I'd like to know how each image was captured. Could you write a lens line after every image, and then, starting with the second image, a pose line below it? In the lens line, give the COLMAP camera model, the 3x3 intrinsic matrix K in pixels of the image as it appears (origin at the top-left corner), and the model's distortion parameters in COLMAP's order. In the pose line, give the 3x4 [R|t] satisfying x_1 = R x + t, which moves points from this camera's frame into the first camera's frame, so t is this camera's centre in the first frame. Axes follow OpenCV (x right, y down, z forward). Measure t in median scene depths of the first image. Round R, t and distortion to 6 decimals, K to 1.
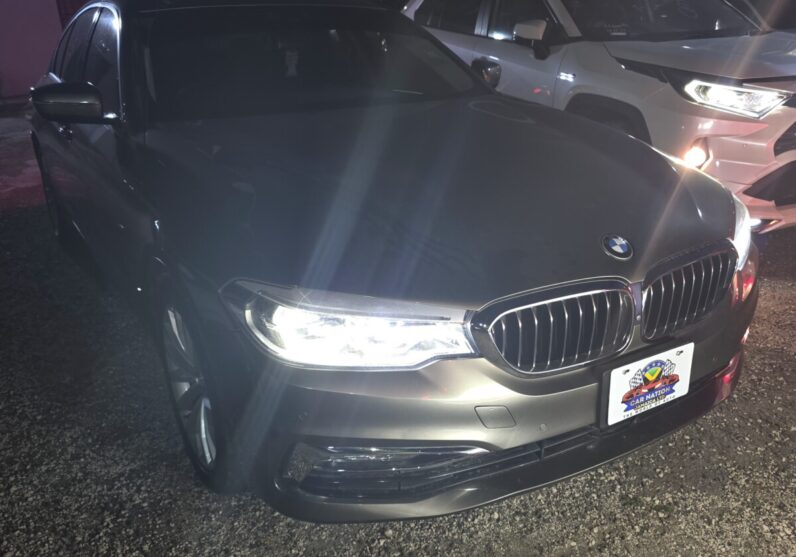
lens RADIAL K [[700.1, 0, 404.4], [0, 700.1, 281.5], [0, 0, 1]] dist [0.019246, 0.006443]
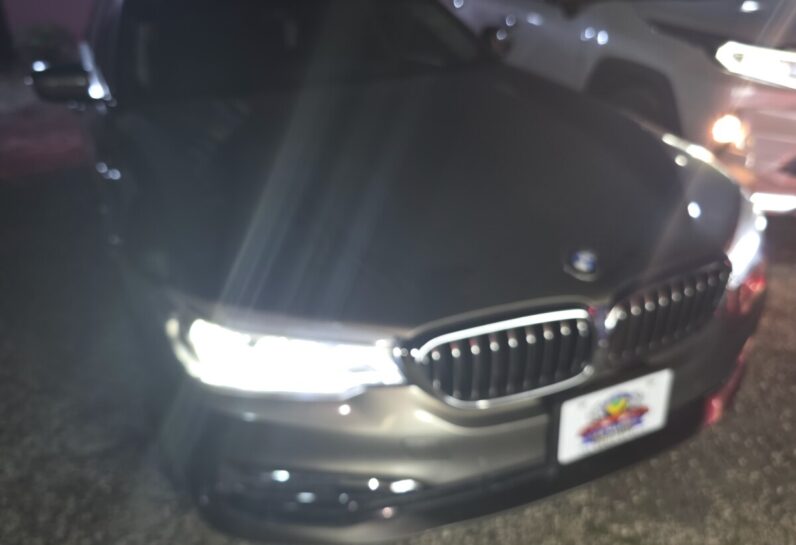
lens RADIAL K [[659.3, 0, 391.1], [0, 659.3, 266.2], [0, 0, 1]] dist [-0.005458, 0.002291]
pose [[0.991751, 0.033972, -0.123595, 0.151301], [-0.024128, 0.996479, 0.080294, -0.094605], [0.125887, -0.076649, 0.989079, 0.138143]]
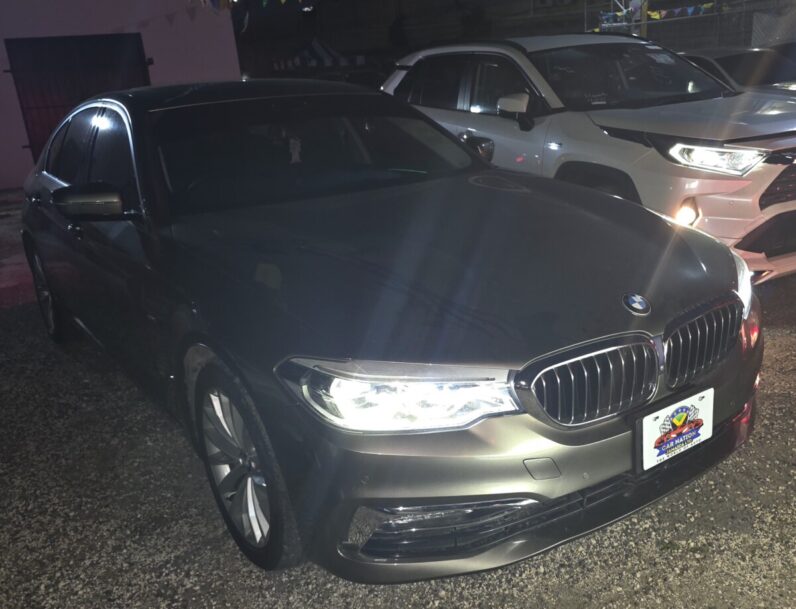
lens RADIAL K [[750.1, 0, 400.5], [0, 750.1, 306.4], [0, 0, 1]] dist [0.023301, 0.000000]
pose [[0.996921, -0.066176, 0.042065, -0.098517], [0.069100, 0.994983, -0.072344, 0.012005], [-0.037066, 0.075028, 0.996492, -0.131860]]
